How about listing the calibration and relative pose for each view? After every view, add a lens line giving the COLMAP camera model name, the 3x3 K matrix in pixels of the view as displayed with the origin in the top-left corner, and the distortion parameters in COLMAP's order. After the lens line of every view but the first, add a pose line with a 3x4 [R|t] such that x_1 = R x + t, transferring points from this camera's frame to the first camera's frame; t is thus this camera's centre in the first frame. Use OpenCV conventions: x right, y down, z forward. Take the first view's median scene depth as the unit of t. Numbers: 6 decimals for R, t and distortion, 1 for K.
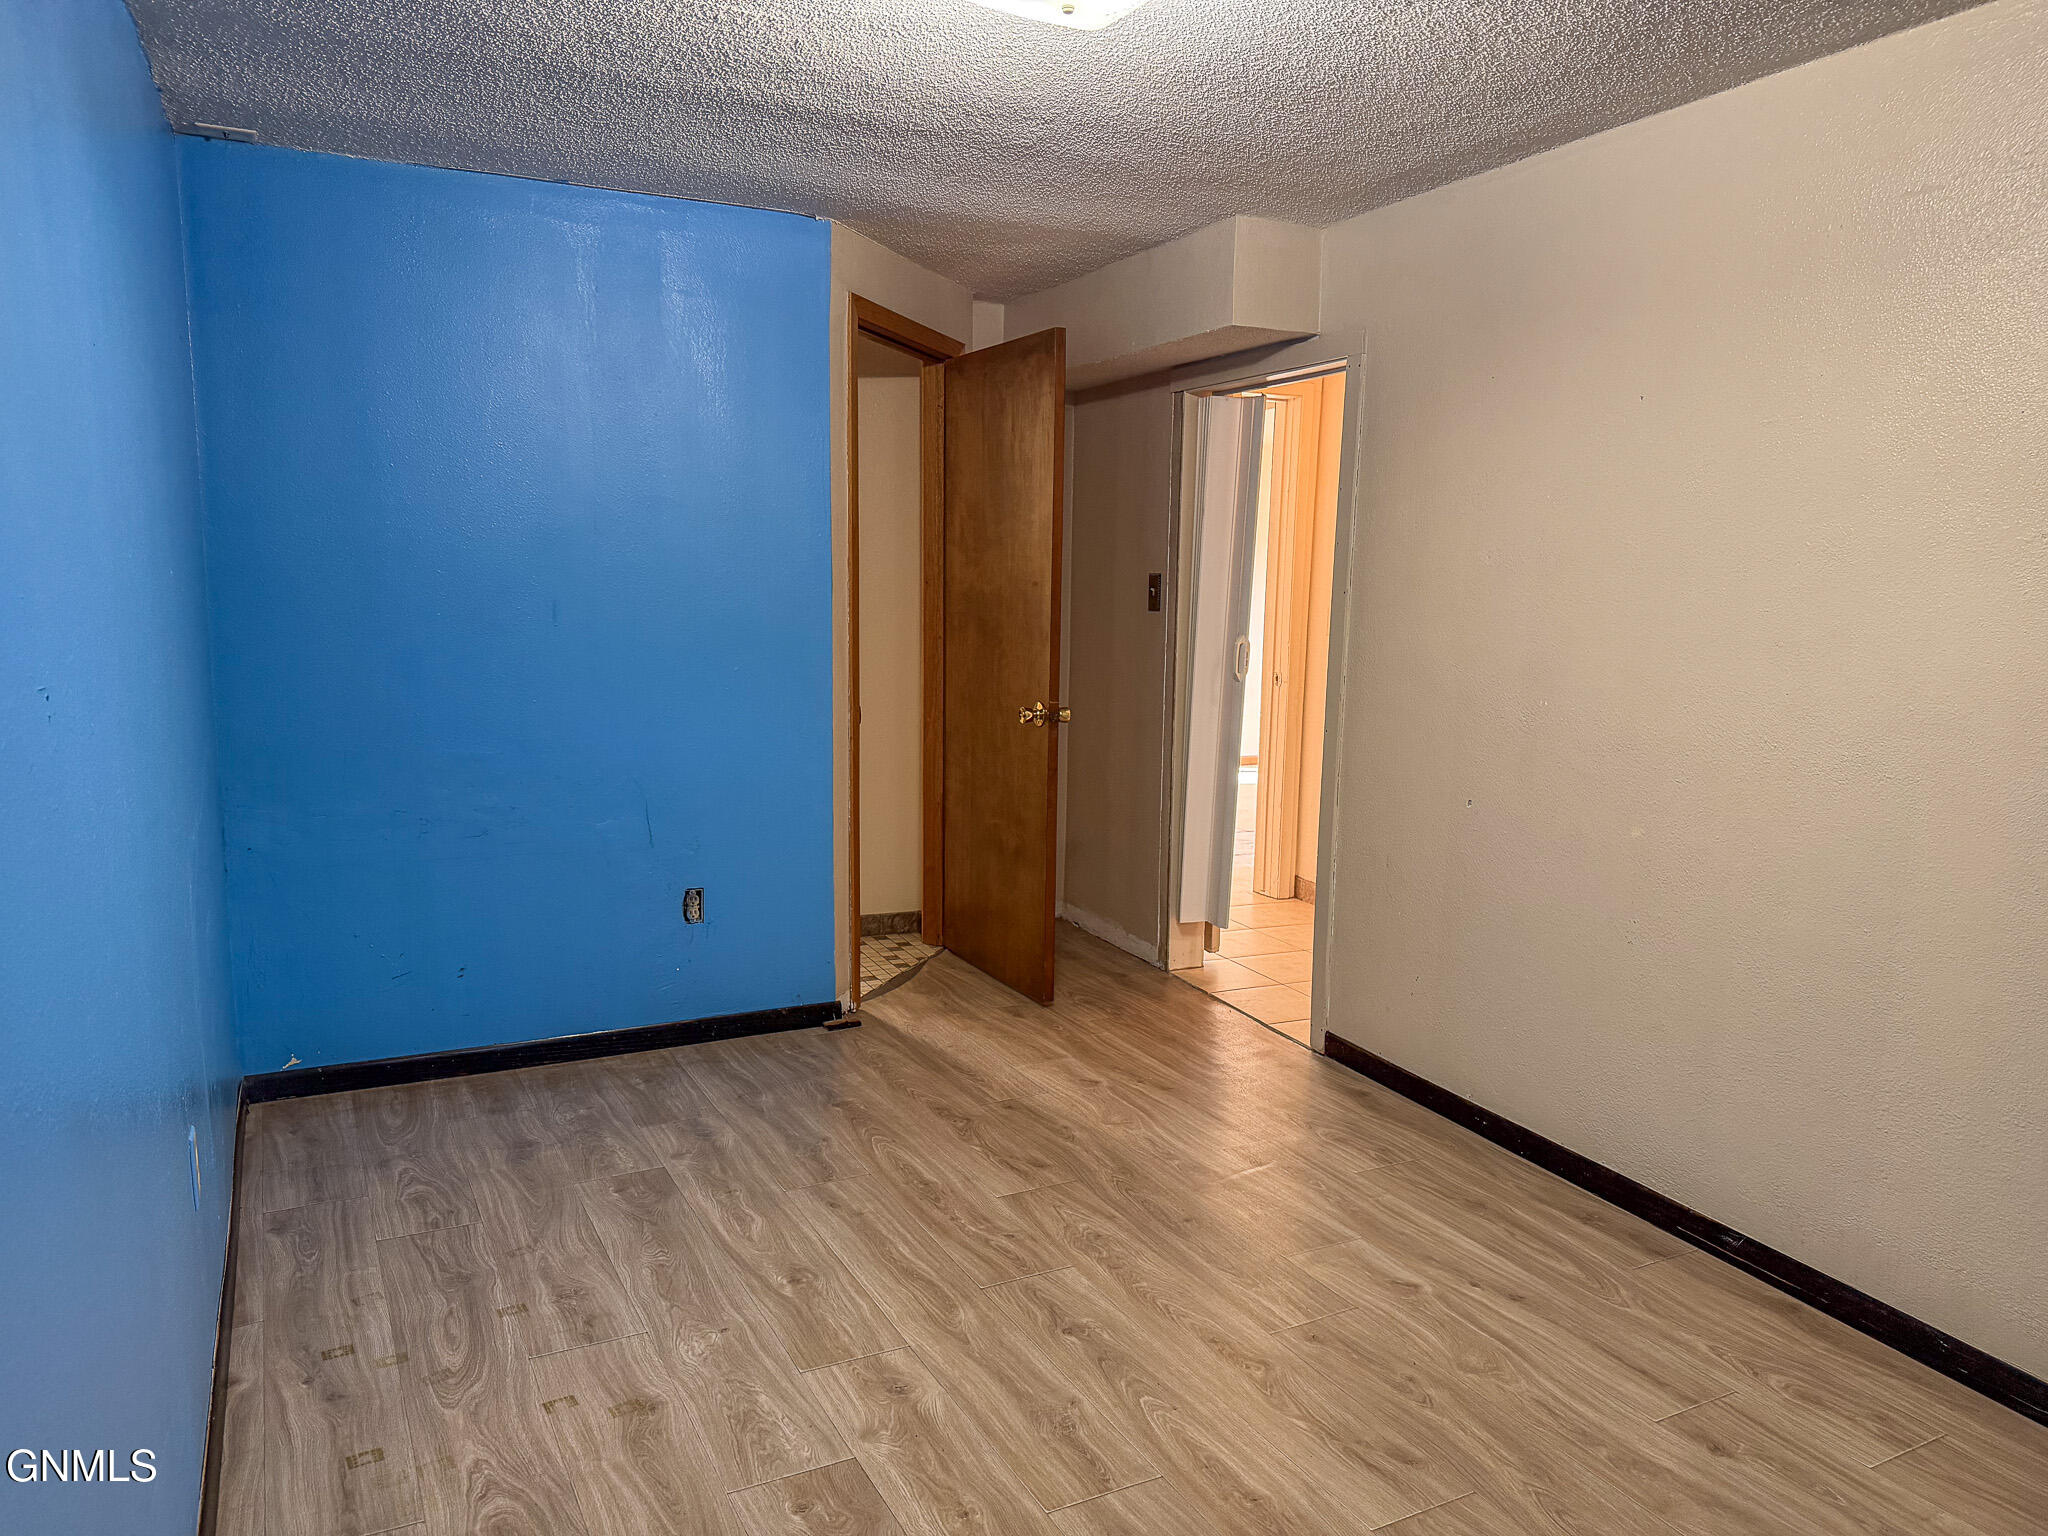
lens RADIAL K [[1416.6, 0, 1054.0], [0, 1416.6, 762.0], [0, 0, 1]] dist [0.070725, -0.094229]
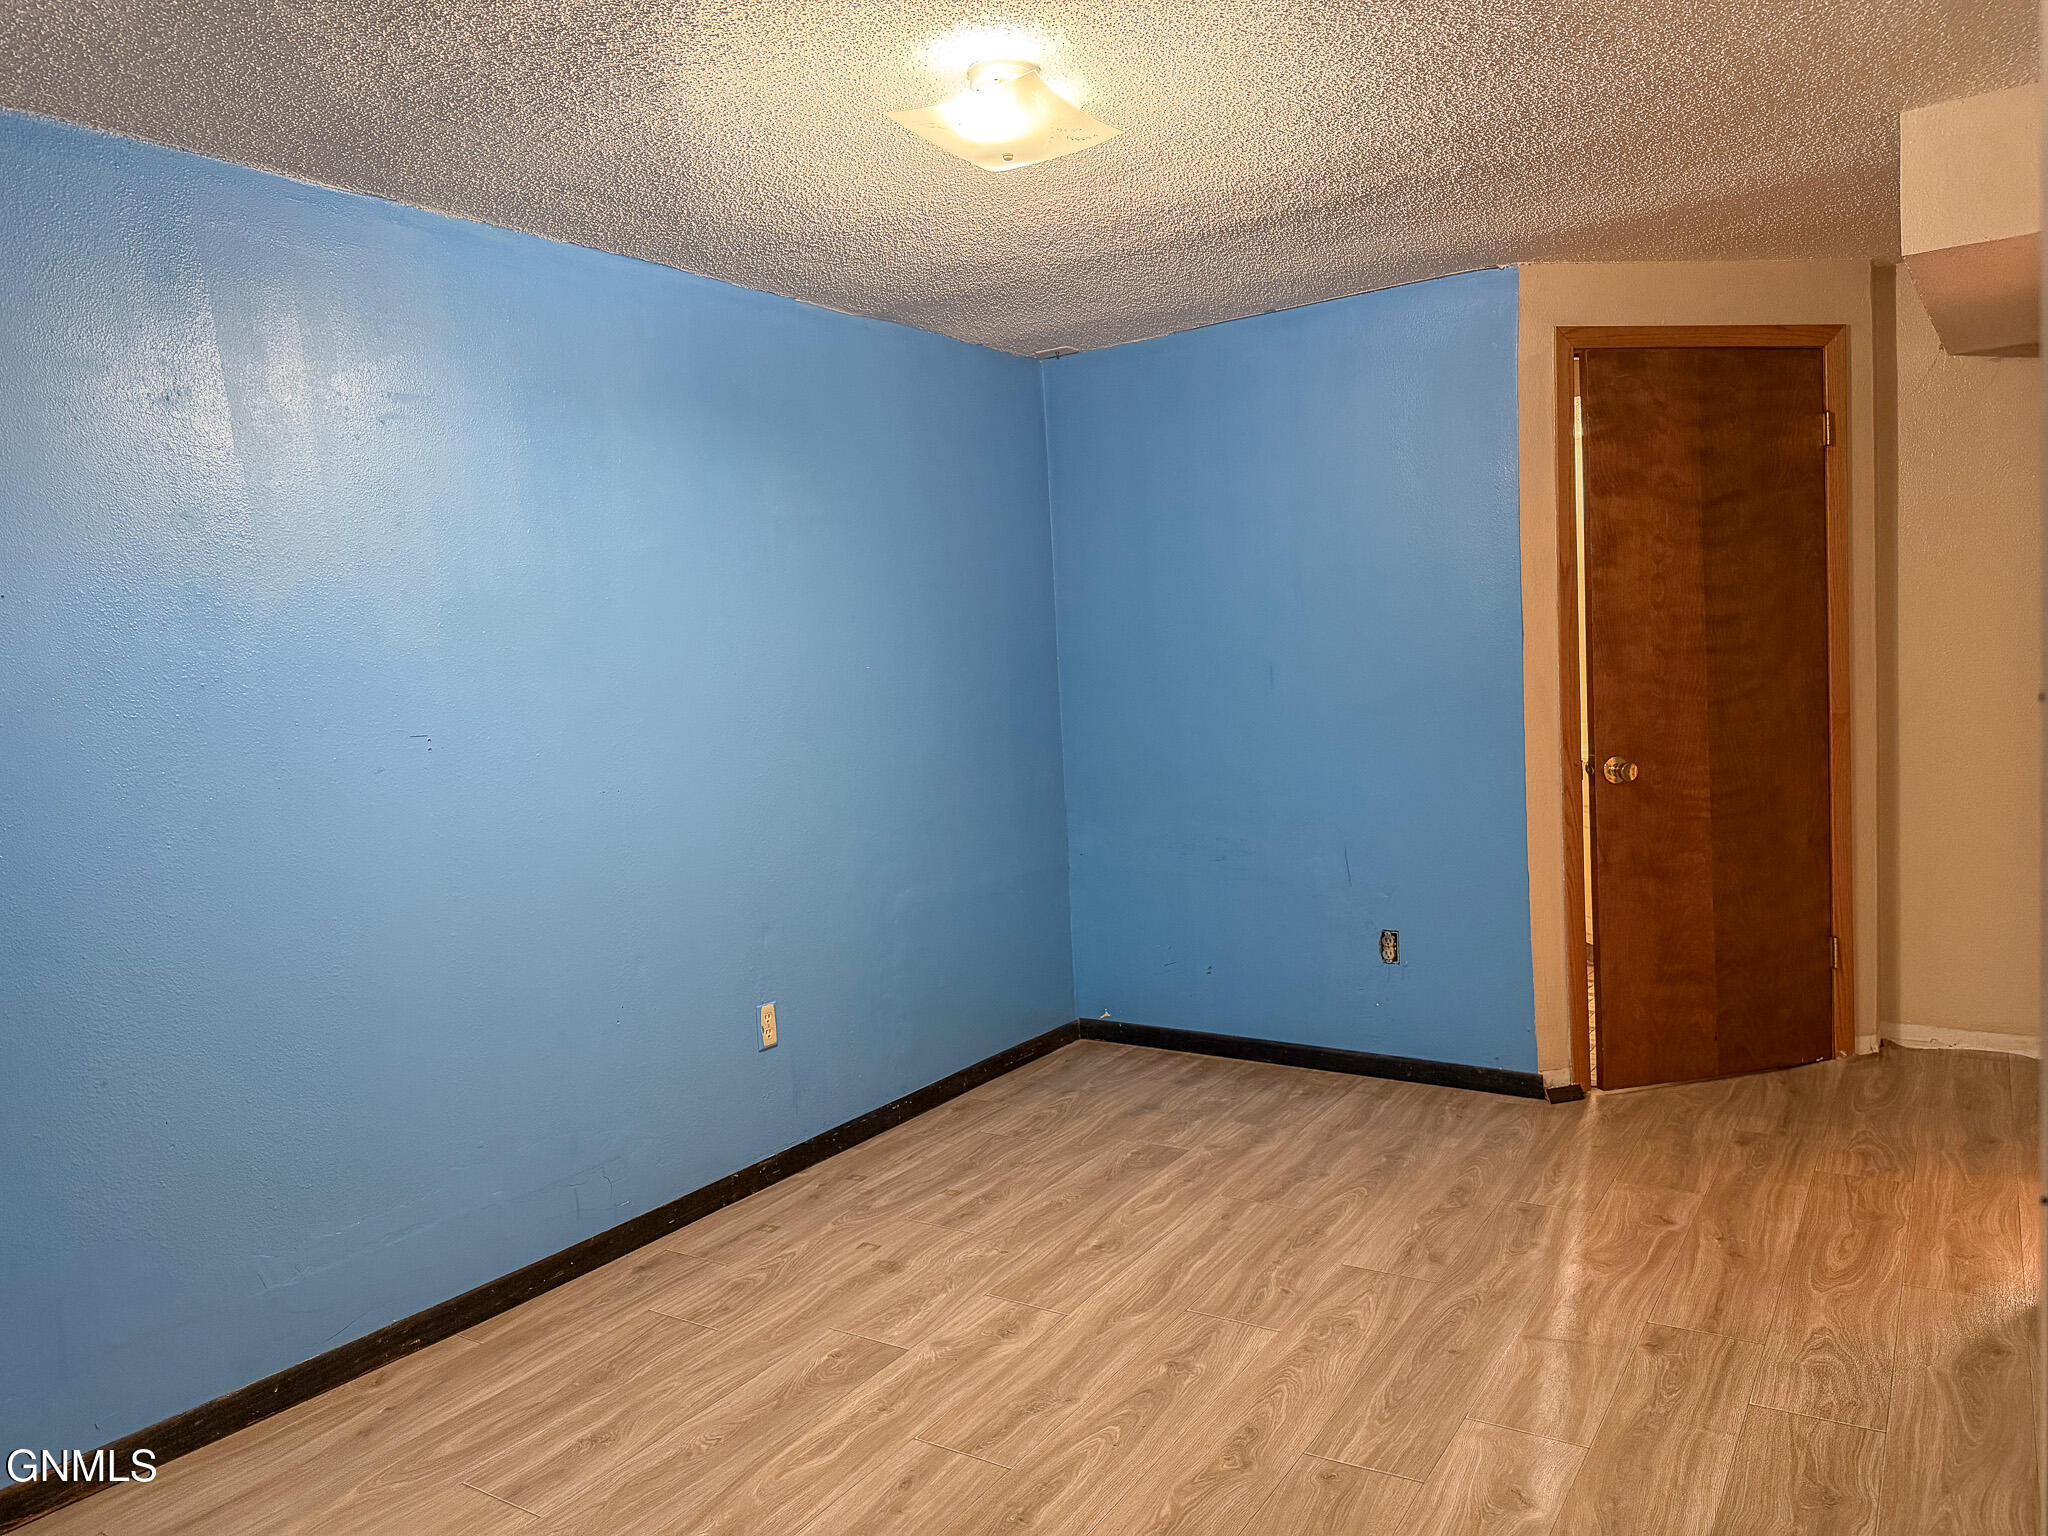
lens RADIAL K [[1416.6, 0, 1018.6], [0, 1416.6, 771.7], [0, 0, 1]] dist [0.070725, -0.094229]
pose [[0.492466, 0.031610, -0.869757, 0.817511], [-0.055492, 0.998447, 0.004866, -0.029139], [0.868561, 0.045868, 0.493456, 0.360665]]
